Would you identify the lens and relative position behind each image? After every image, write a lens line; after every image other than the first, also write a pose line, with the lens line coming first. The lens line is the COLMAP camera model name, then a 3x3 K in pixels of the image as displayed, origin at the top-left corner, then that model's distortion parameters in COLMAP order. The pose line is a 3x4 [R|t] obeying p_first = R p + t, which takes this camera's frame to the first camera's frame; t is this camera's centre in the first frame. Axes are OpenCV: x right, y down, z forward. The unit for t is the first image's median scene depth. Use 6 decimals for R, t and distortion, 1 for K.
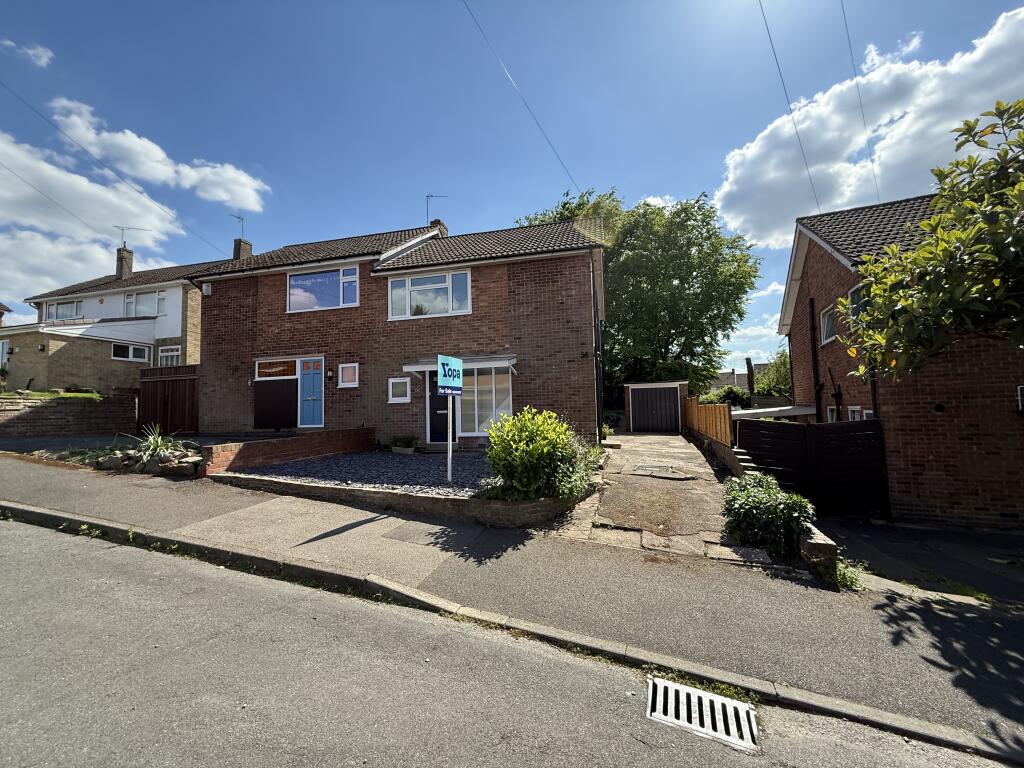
lens RADIAL K [[403.0, 0, 510.1], [0, 403.0, 383.7], [0, 0, 1]] dist [0.000715, 0.000449]
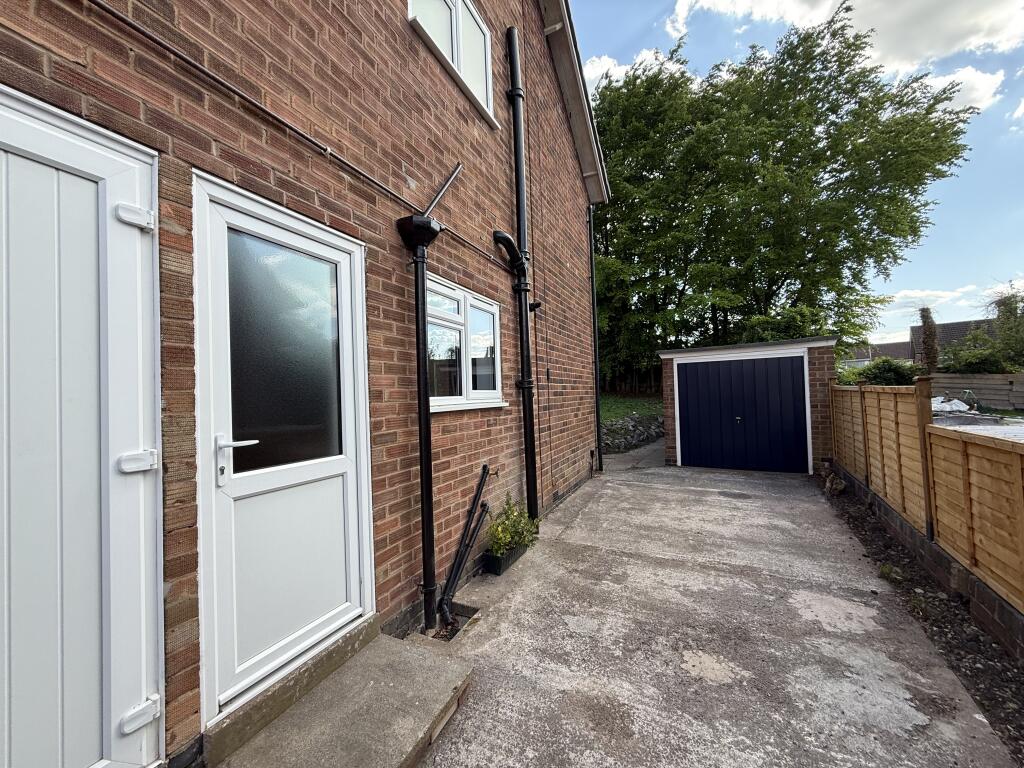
lens RADIAL K [[403.0, 0, 515.0], [0, 403.0, 383.5], [0, 0, 1]] dist [0.000715, 0.000449]
pose [[0.982313, -0.016324, -0.186533, 0.126645], [0.024162, 0.998915, 0.039824, 0.006917], [0.185681, -0.043627, 0.981641, 0.332245]]
